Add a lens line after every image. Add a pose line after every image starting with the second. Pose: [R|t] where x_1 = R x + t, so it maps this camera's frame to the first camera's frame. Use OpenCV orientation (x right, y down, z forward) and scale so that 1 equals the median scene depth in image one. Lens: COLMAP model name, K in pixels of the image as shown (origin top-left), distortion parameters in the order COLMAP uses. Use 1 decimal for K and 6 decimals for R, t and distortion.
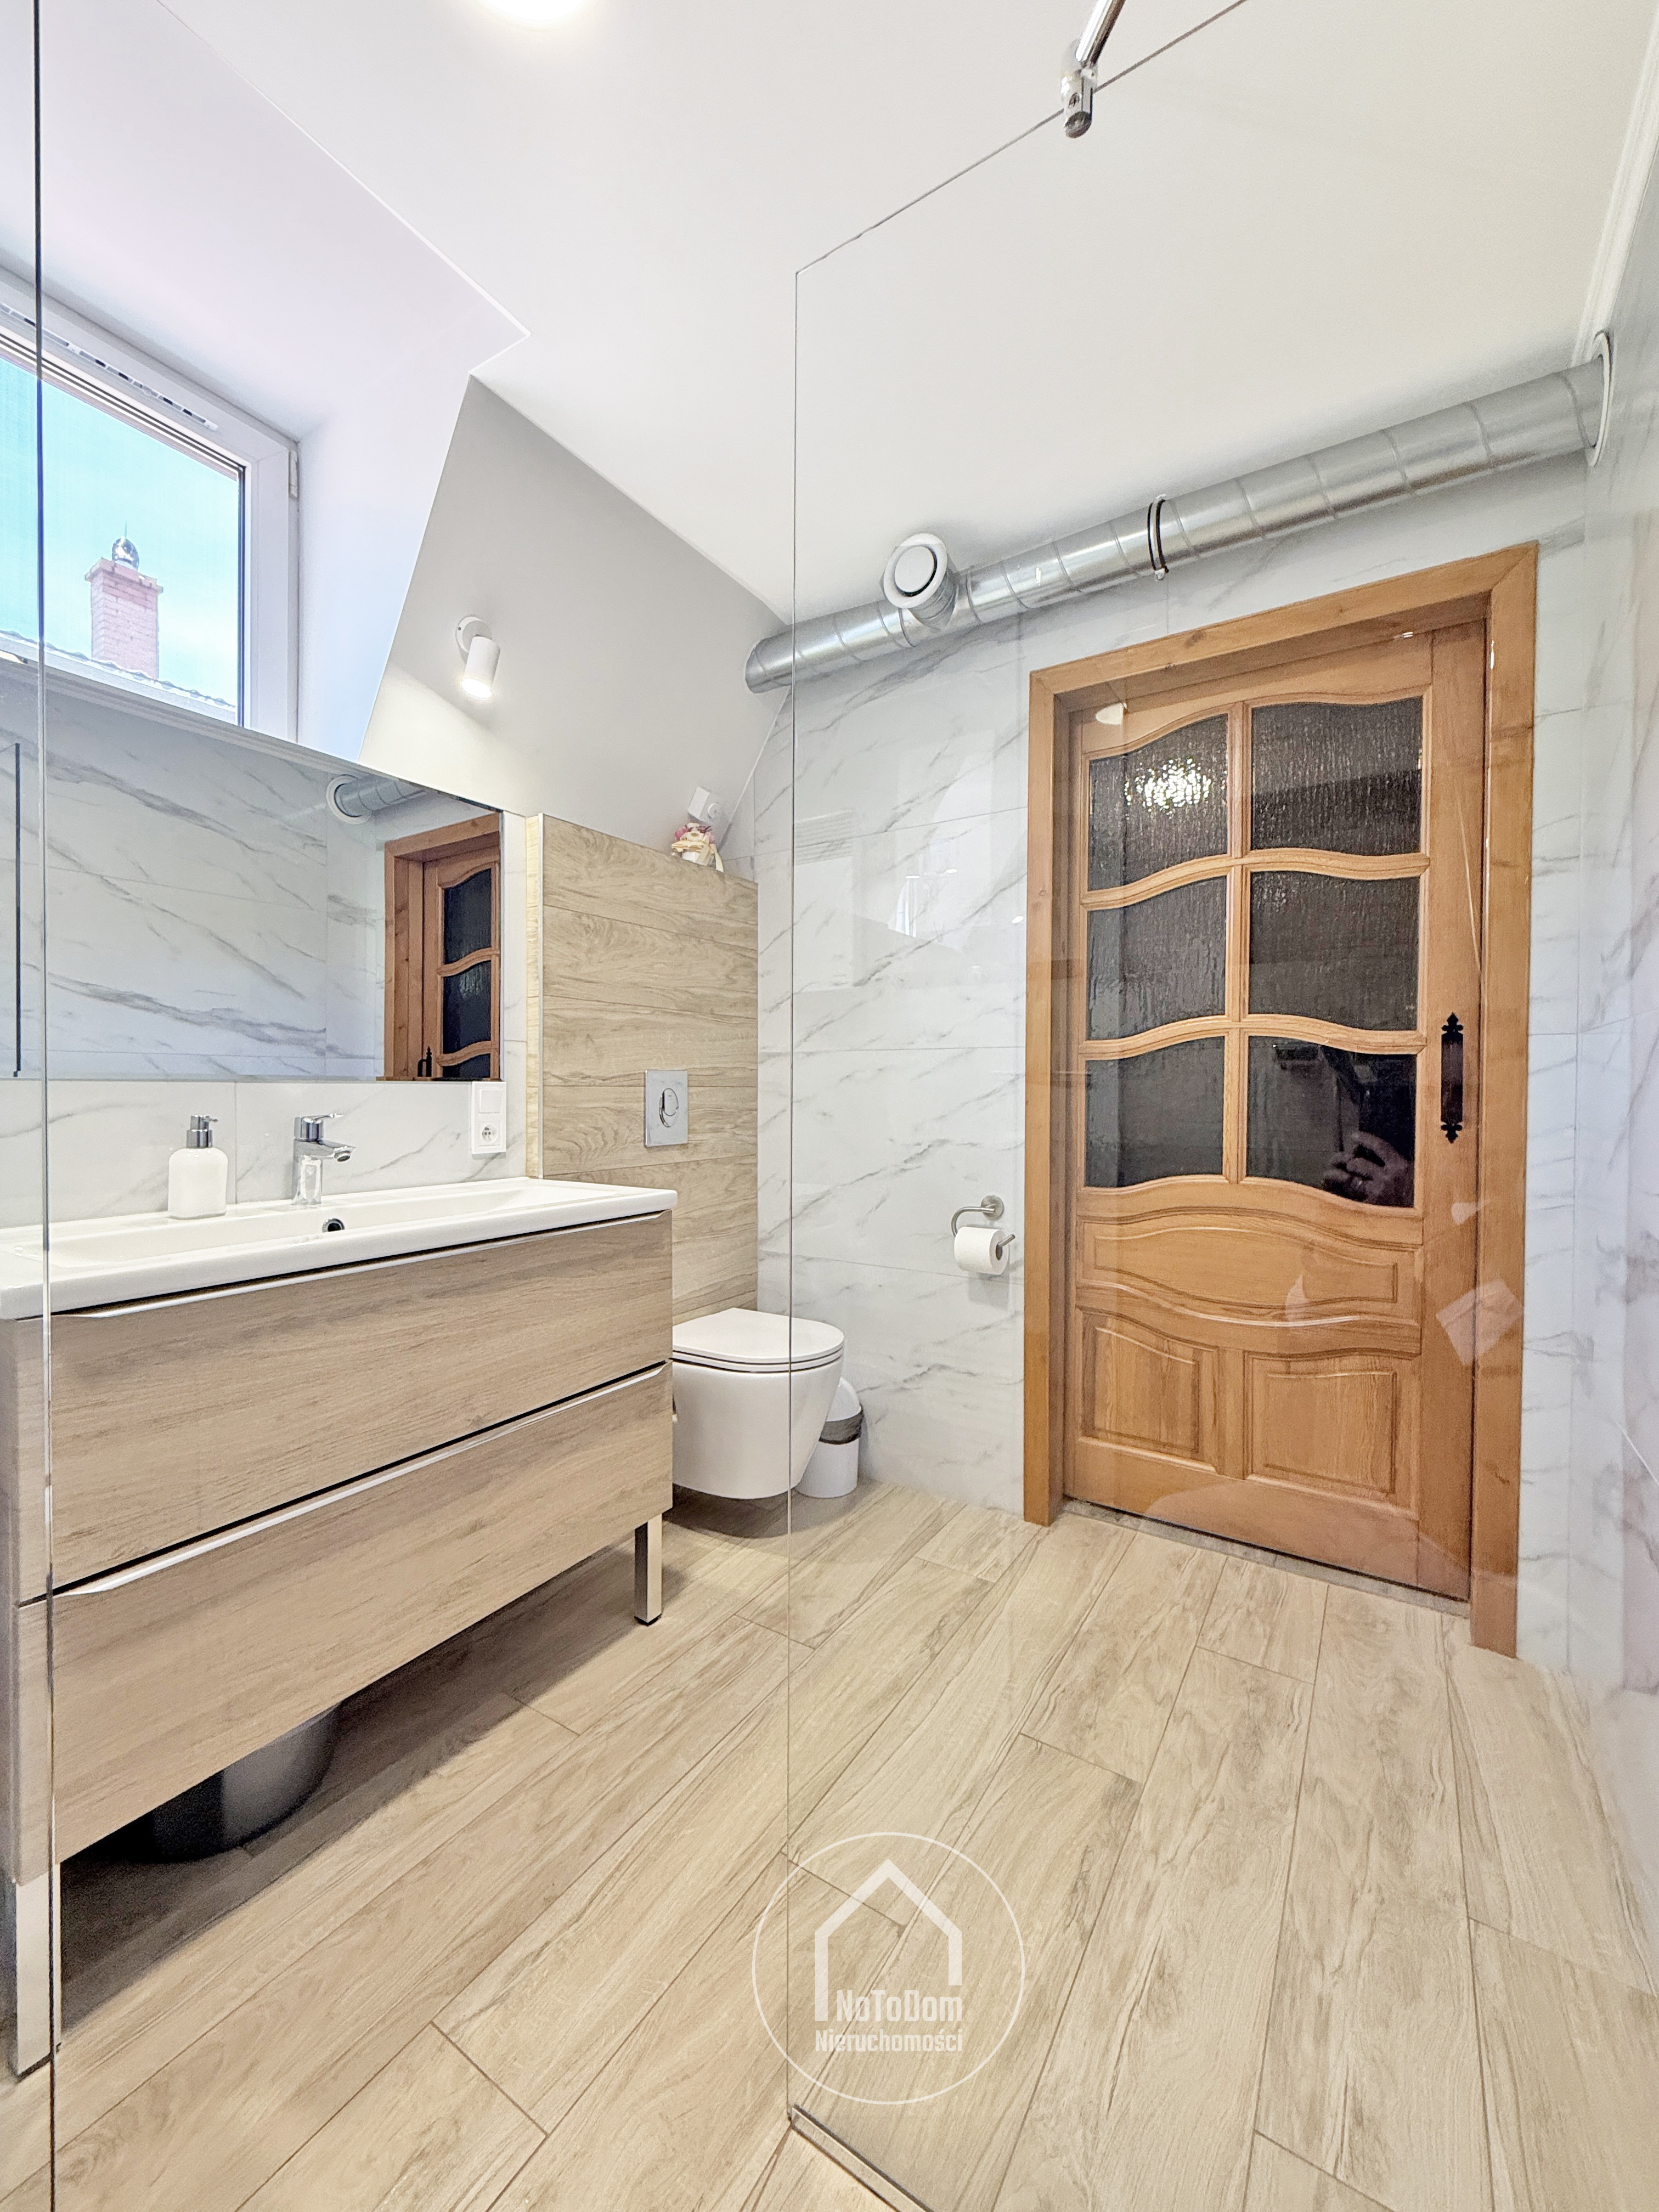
lens RADIAL K [[881.0, 0, 842.7], [0, 881.0, 1101.0], [0, 0, 1]] dist [-0.000457, -0.000227]
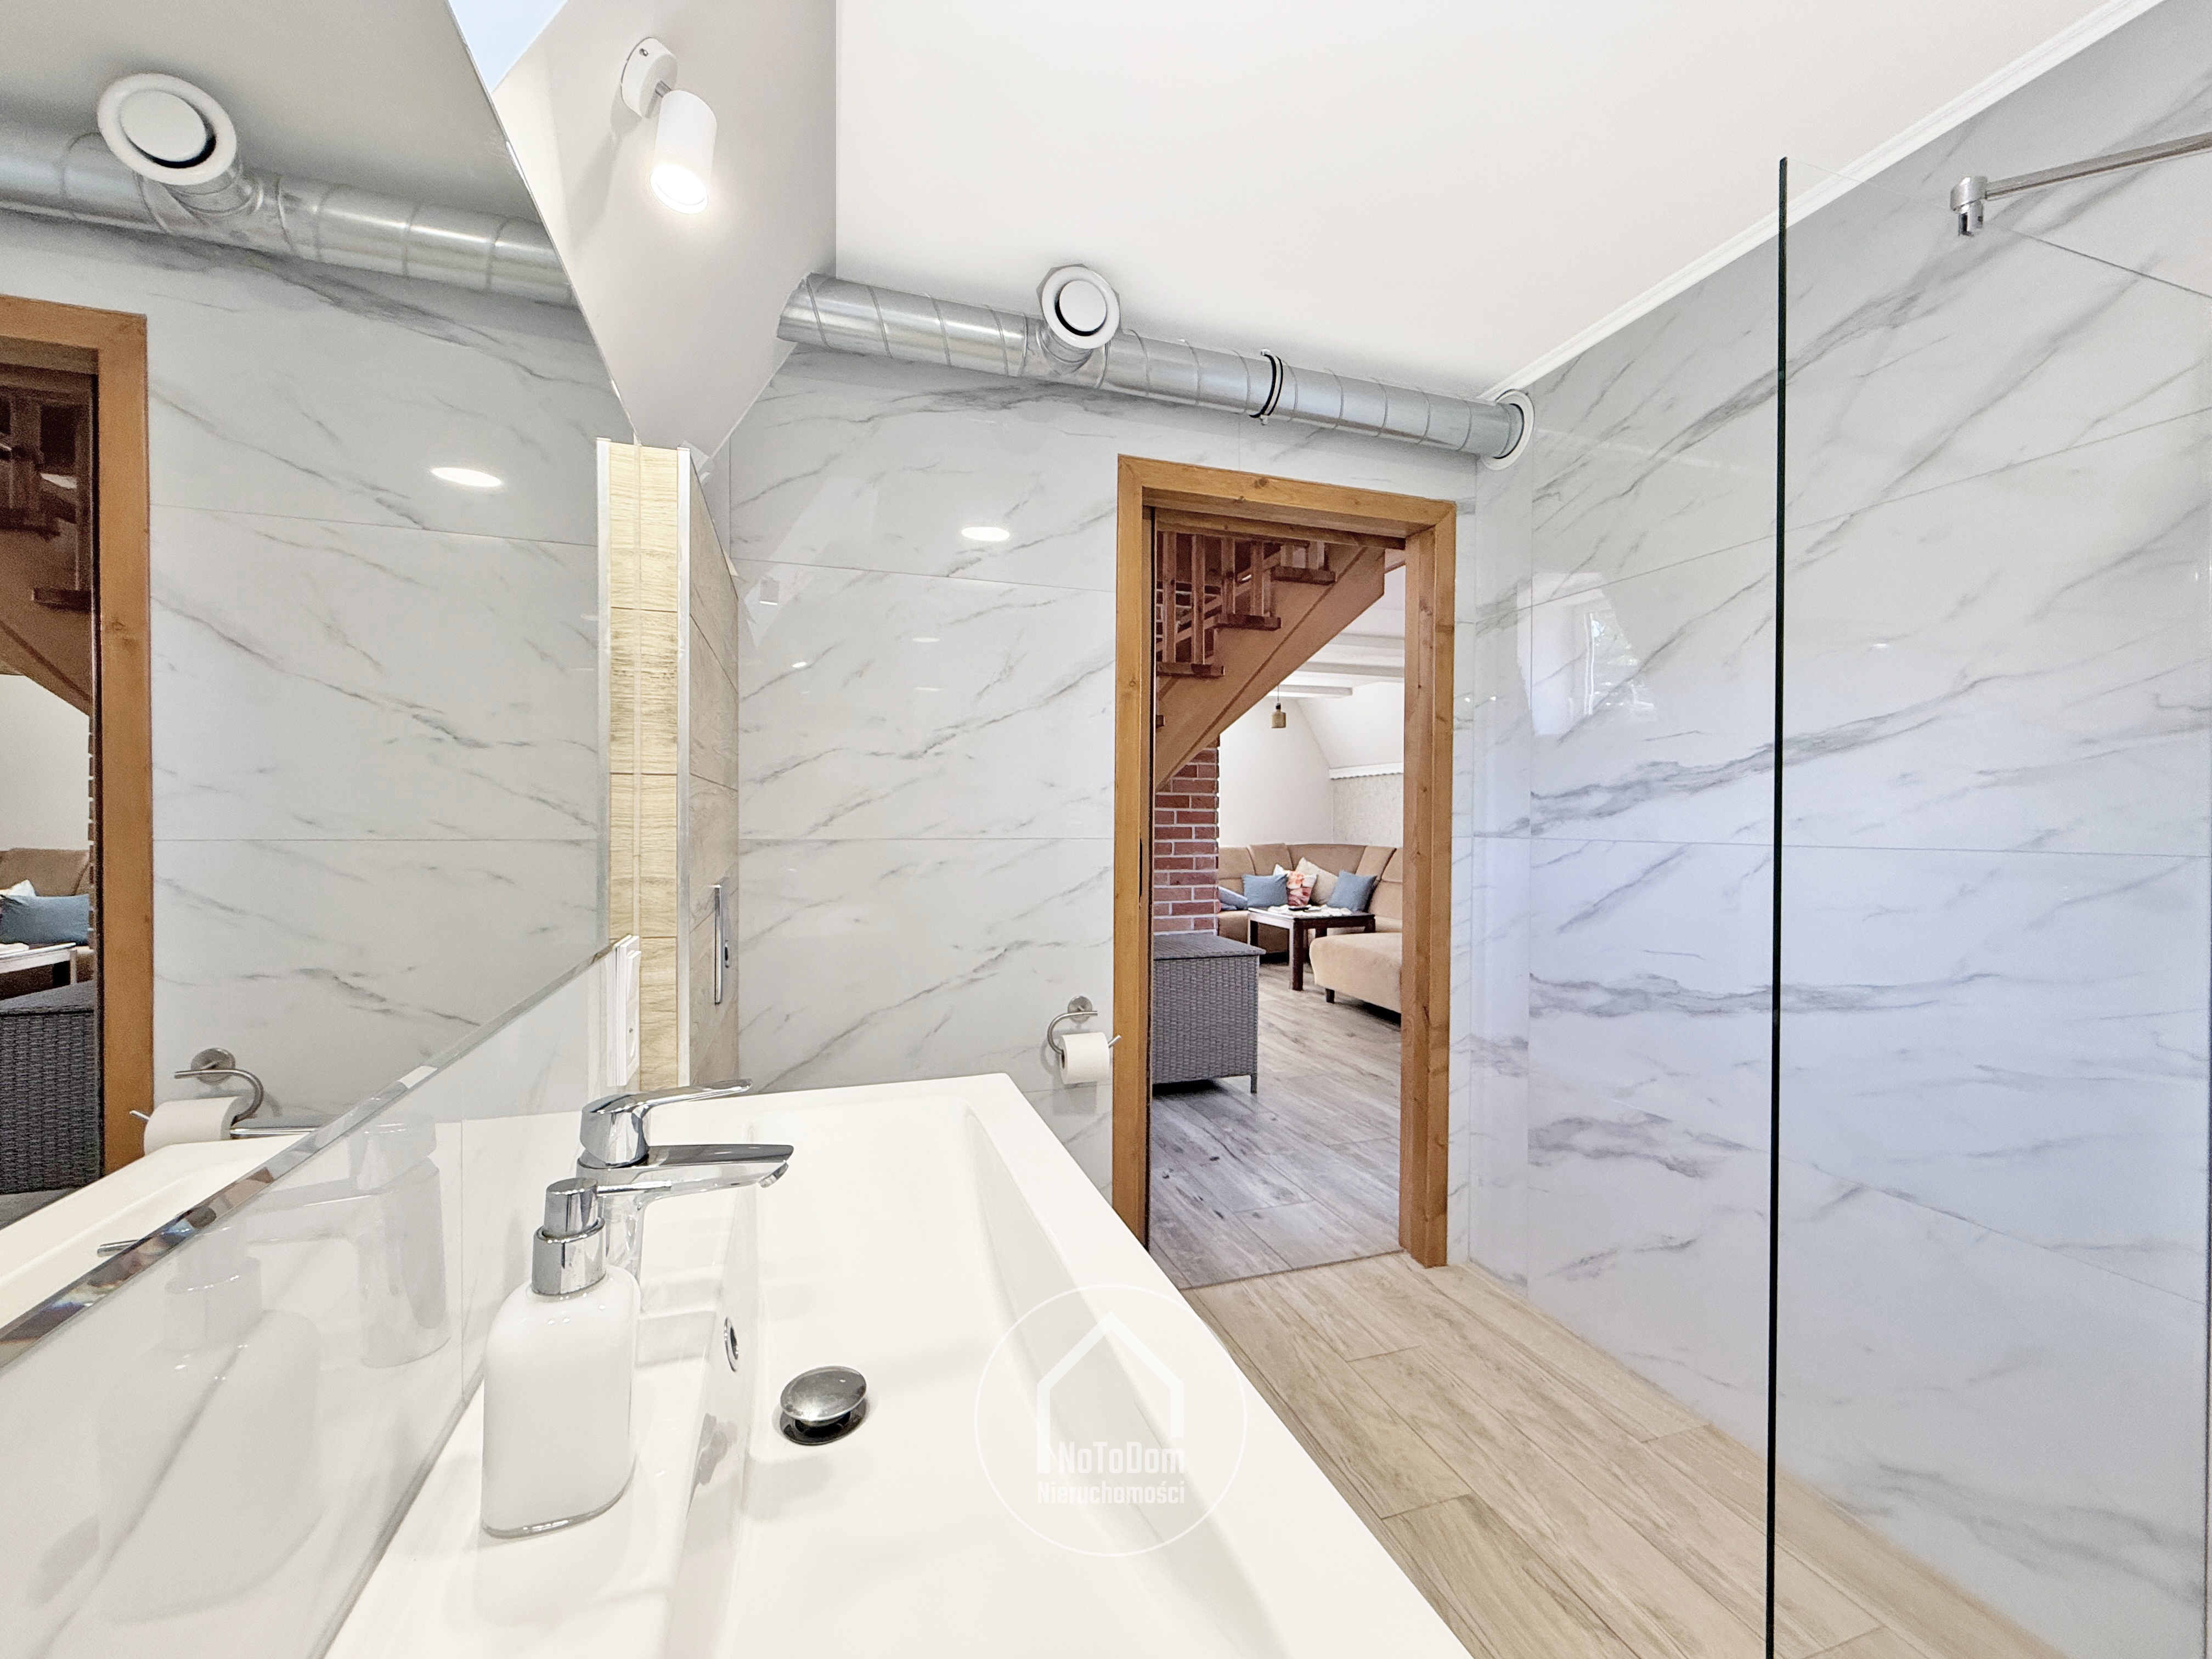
lens RADIAL K [[881.0, 0, 1105.4], [0, 881.0, 824.8], [0, 0, 1]] dist [-0.000457, -0.000227]
pose [[0.632626, -0.008096, 0.774415, -0.628903], [0.008562, 0.999957, 0.003460, -0.091797], [-0.774410, 0.004442, 0.632669, 0.450916]]
